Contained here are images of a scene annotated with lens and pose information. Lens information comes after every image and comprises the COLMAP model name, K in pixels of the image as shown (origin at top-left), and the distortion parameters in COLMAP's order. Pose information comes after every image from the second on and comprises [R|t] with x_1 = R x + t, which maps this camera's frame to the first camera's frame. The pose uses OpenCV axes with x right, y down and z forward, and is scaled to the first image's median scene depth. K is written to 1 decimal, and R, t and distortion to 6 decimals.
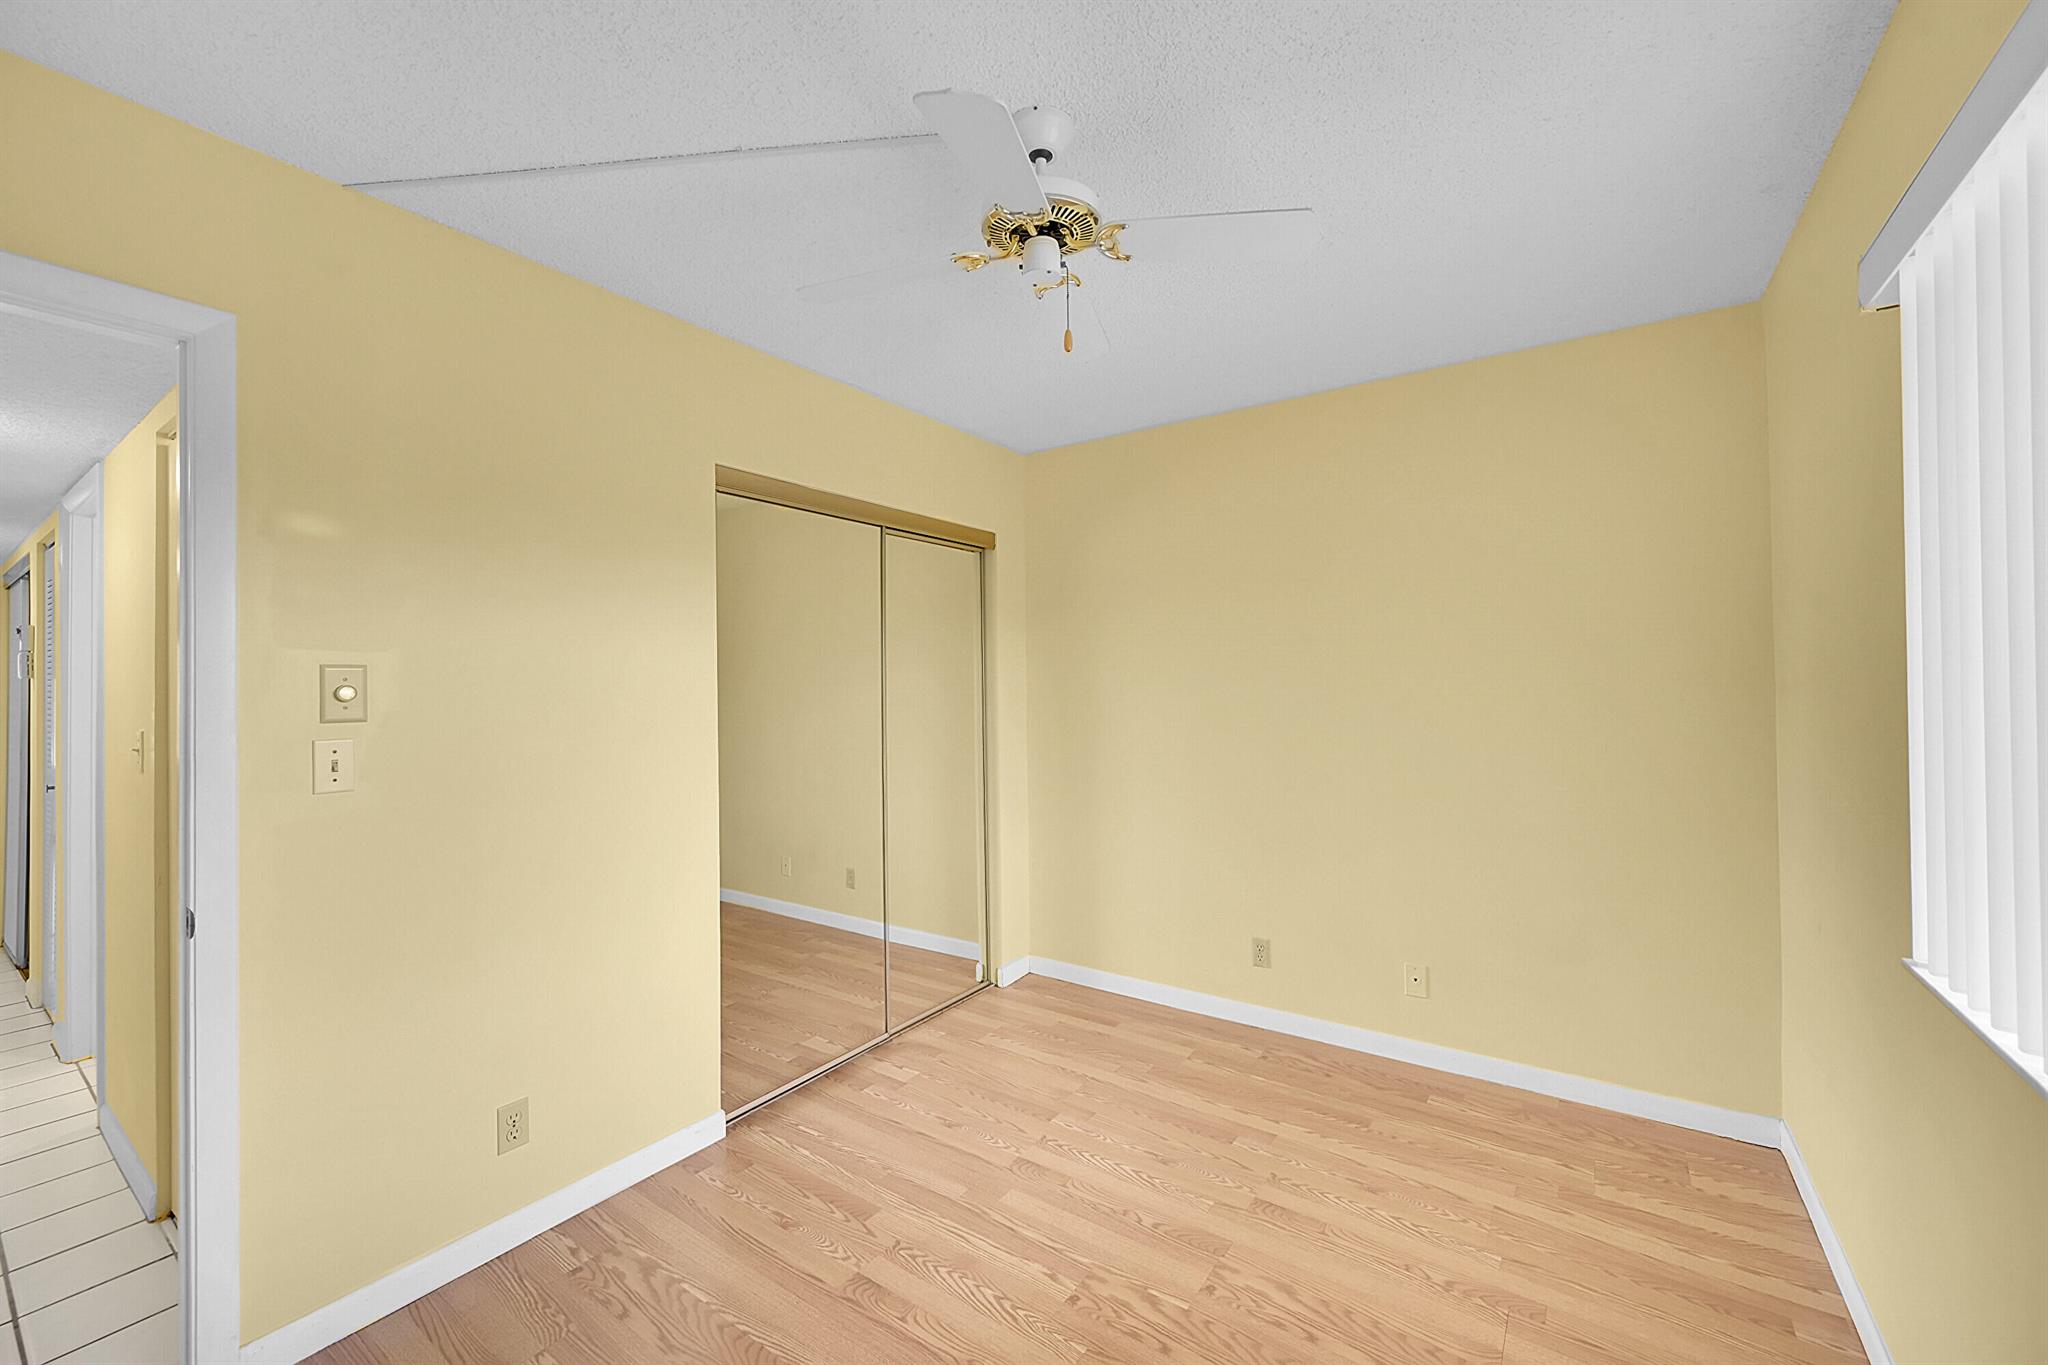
lens RADIAL K [[804.5, 0, 1006.3], [0, 804.5, 669.3], [0, 0, 1]] dist [0.000394, -0.000156]
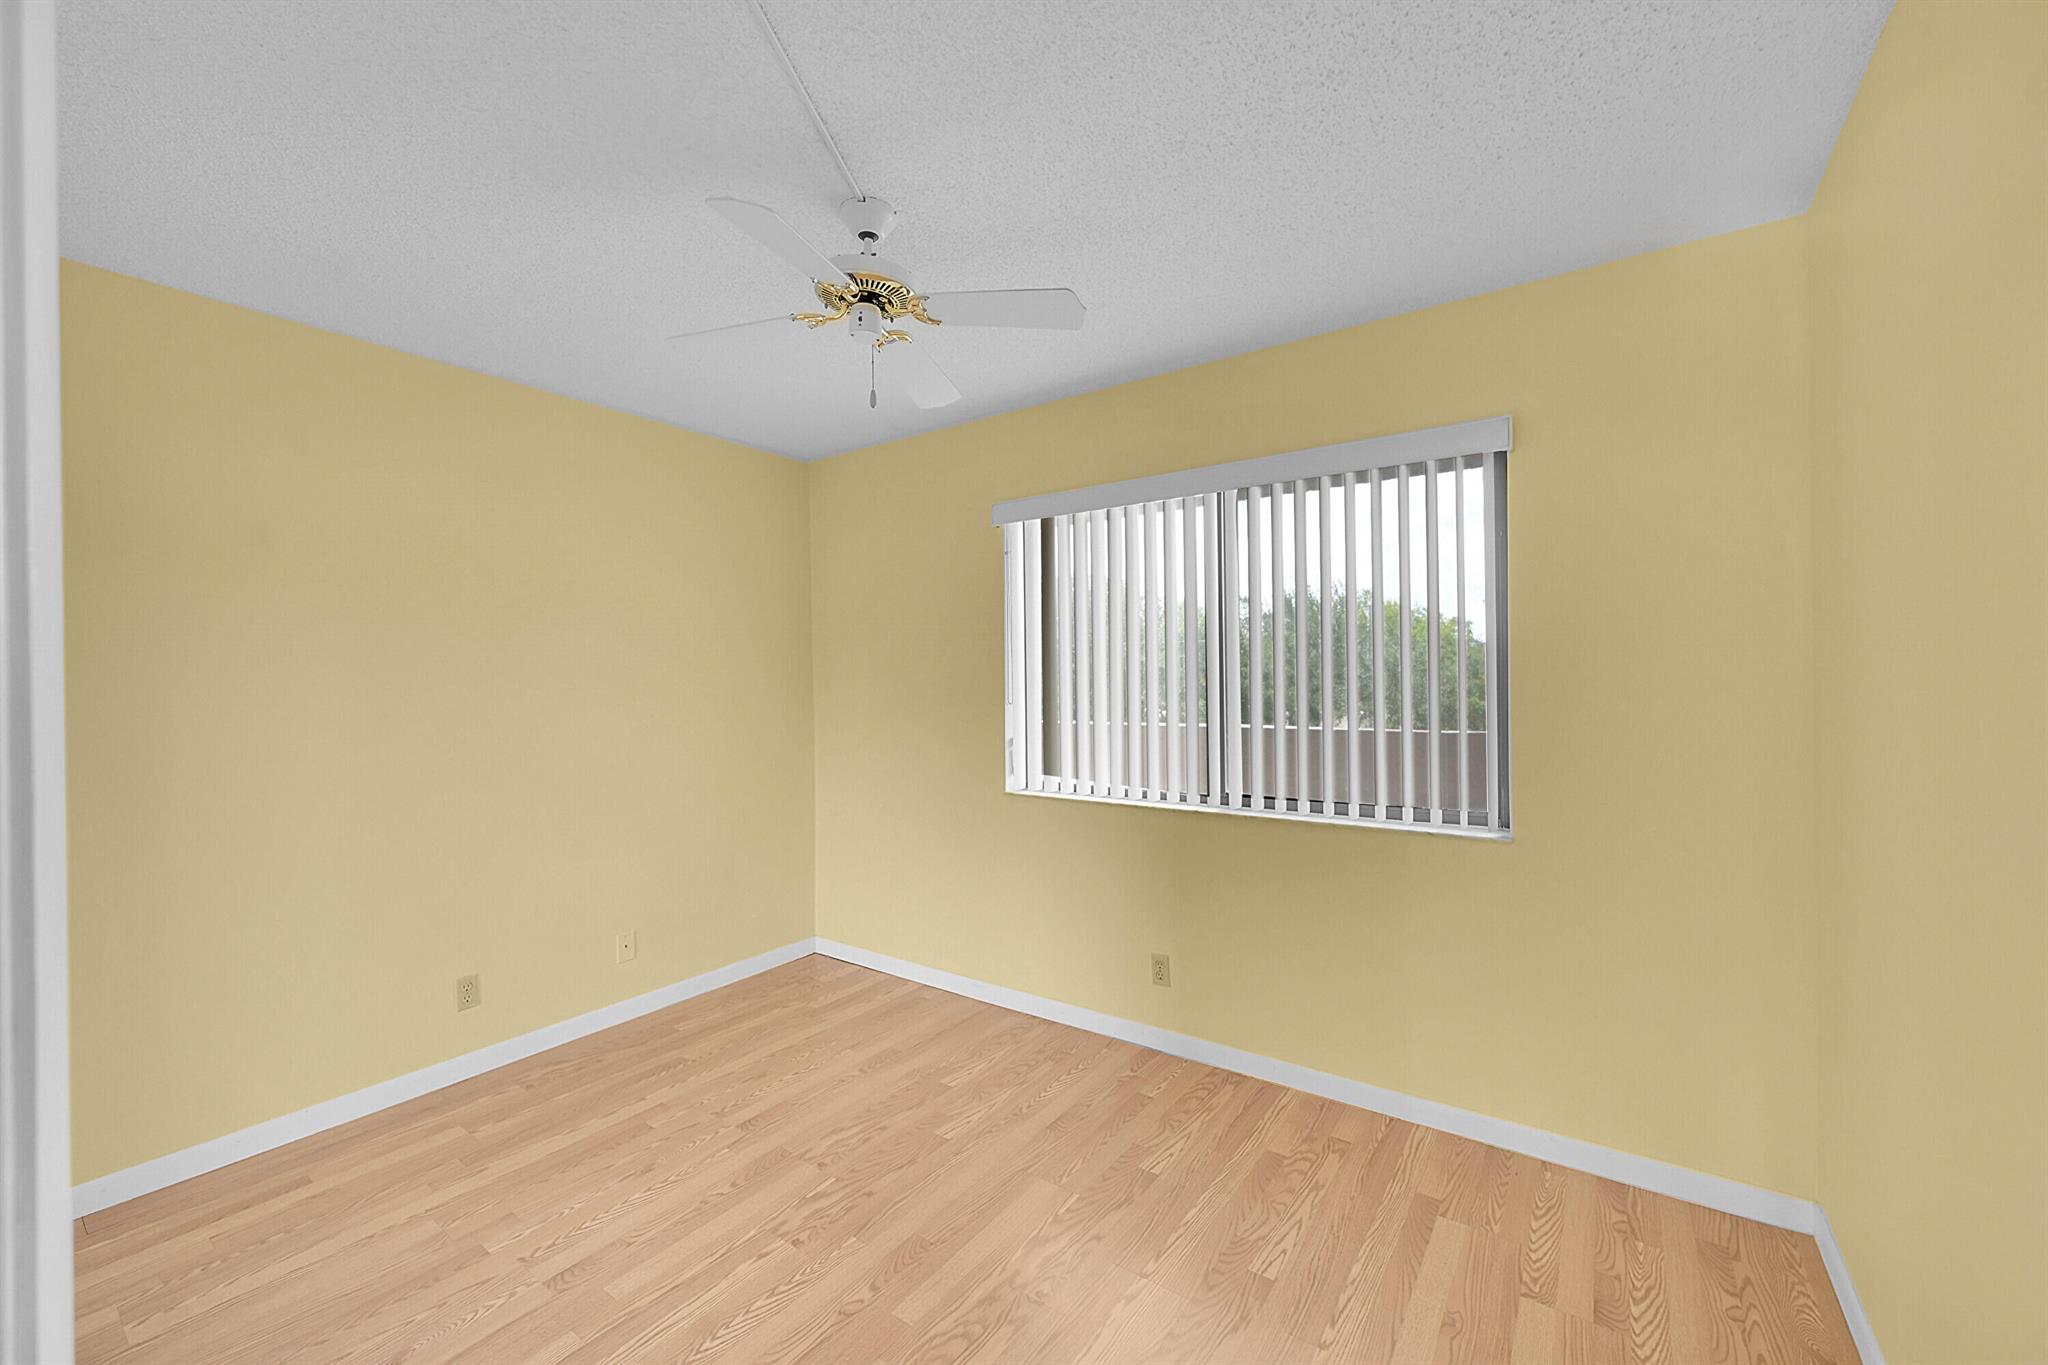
lens RADIAL K [[804.5, 0, 1001.9], [0, 804.5, 686.6], [0, 0, 1]] dist [0.000394, -0.000156]
pose [[0.024556, -0.002983, 0.999694, -0.761332], [-0.009345, 0.999951, 0.003214, -0.006257], [-0.999655, -0.009421, 0.024527, 0.502983]]
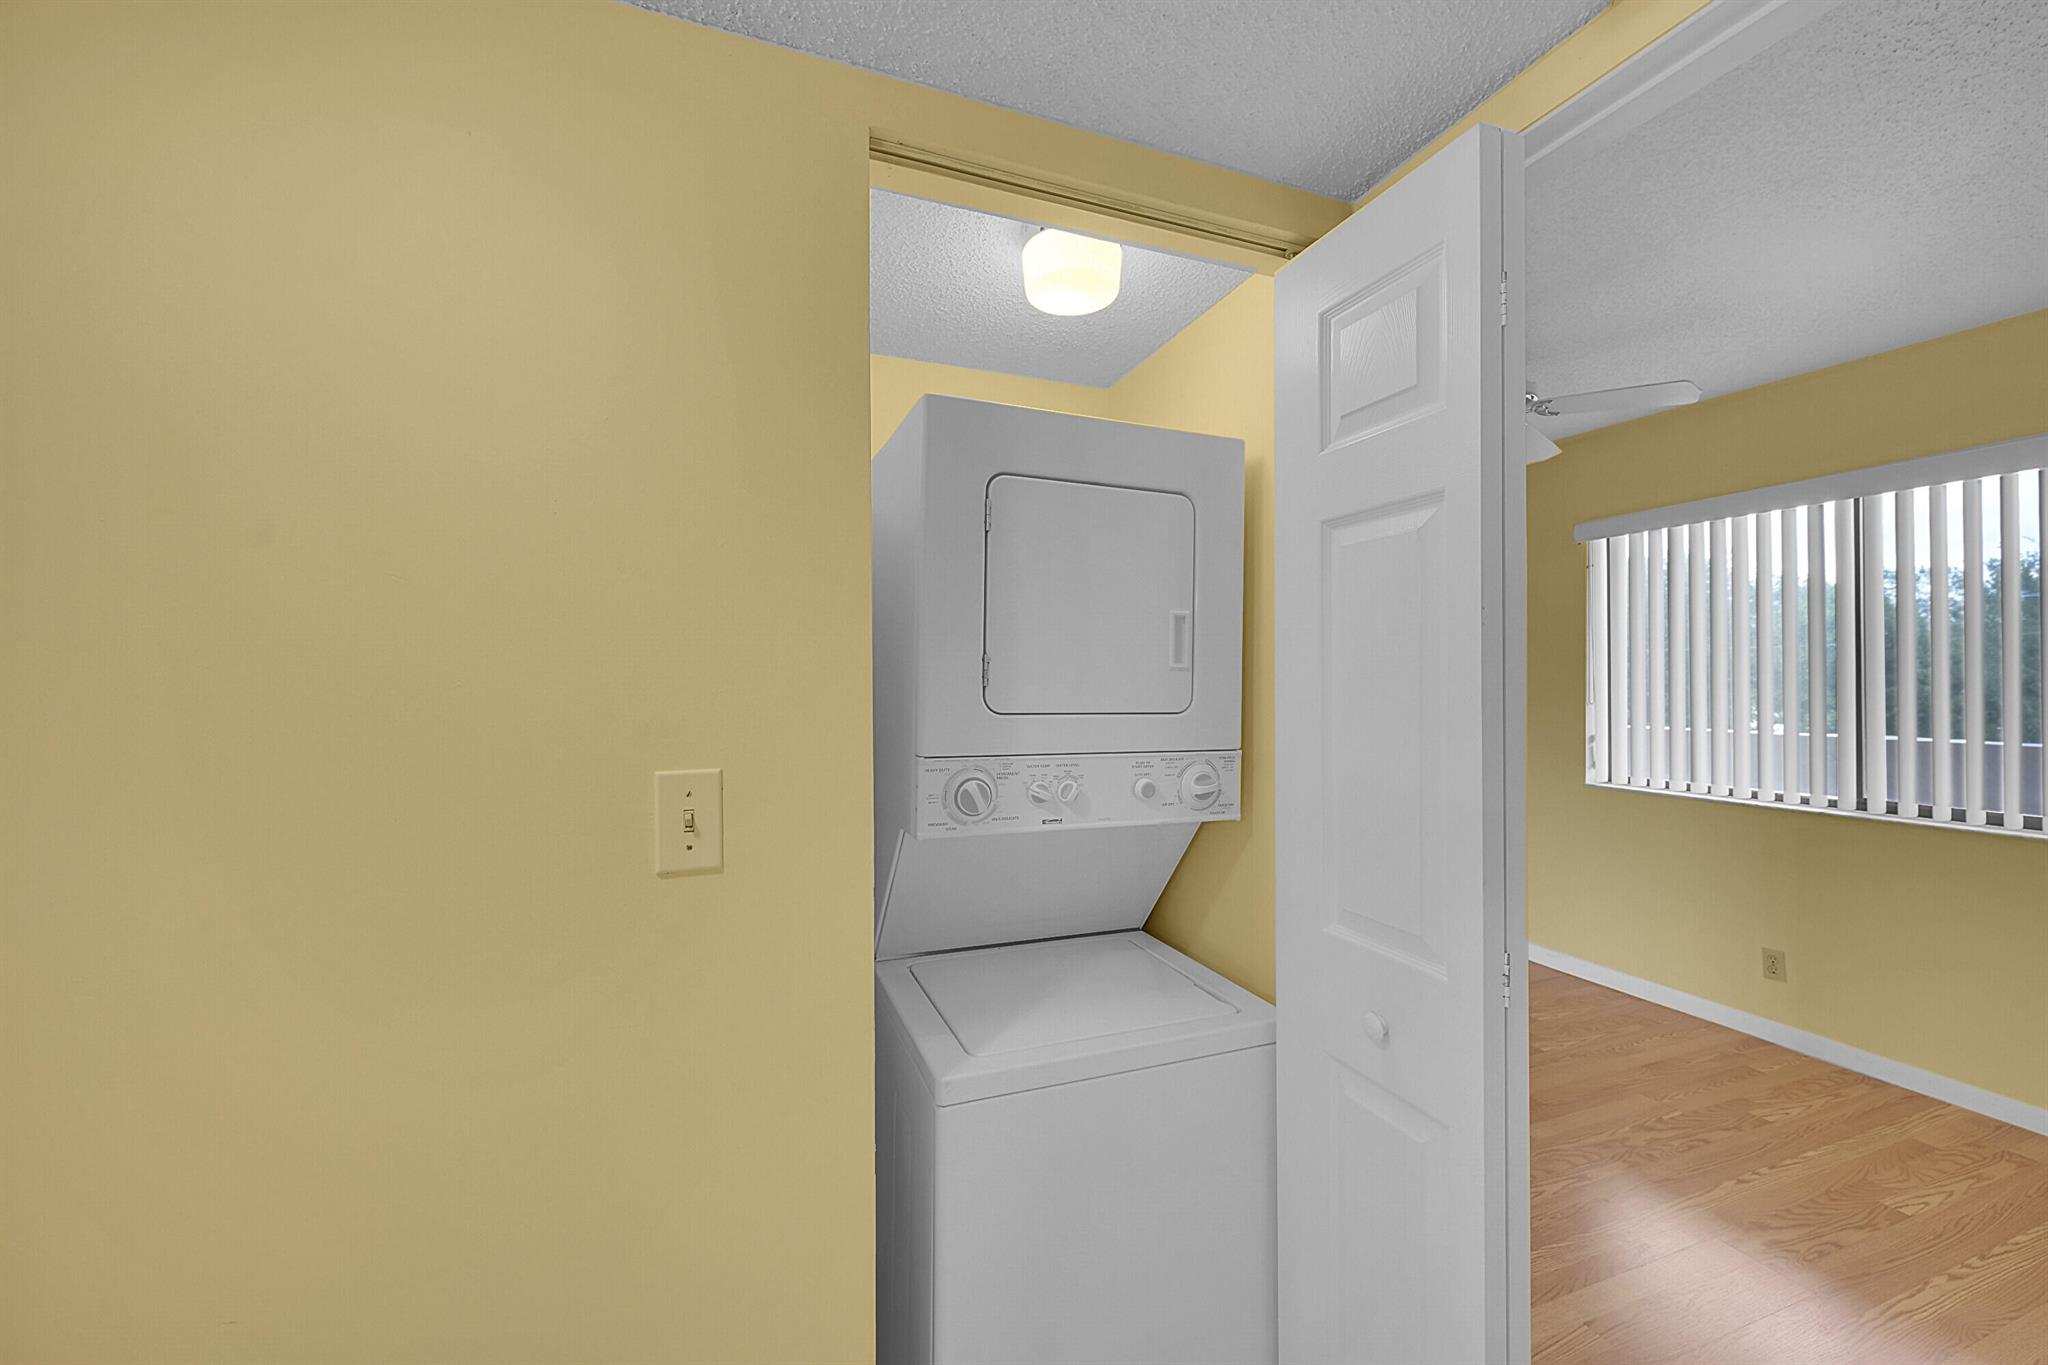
lens RADIAL K [[804.5, 0, 1019.5], [0, 804.5, 682.3], [0, 0, 1]] dist [0.000394, -0.000156]
pose [[0.546037, 0.005727, 0.837741, -1.242387], [-0.017438, 0.999838, 0.004531, -0.001645], [-0.837579, -0.017082, 0.546048, 0.597167]]
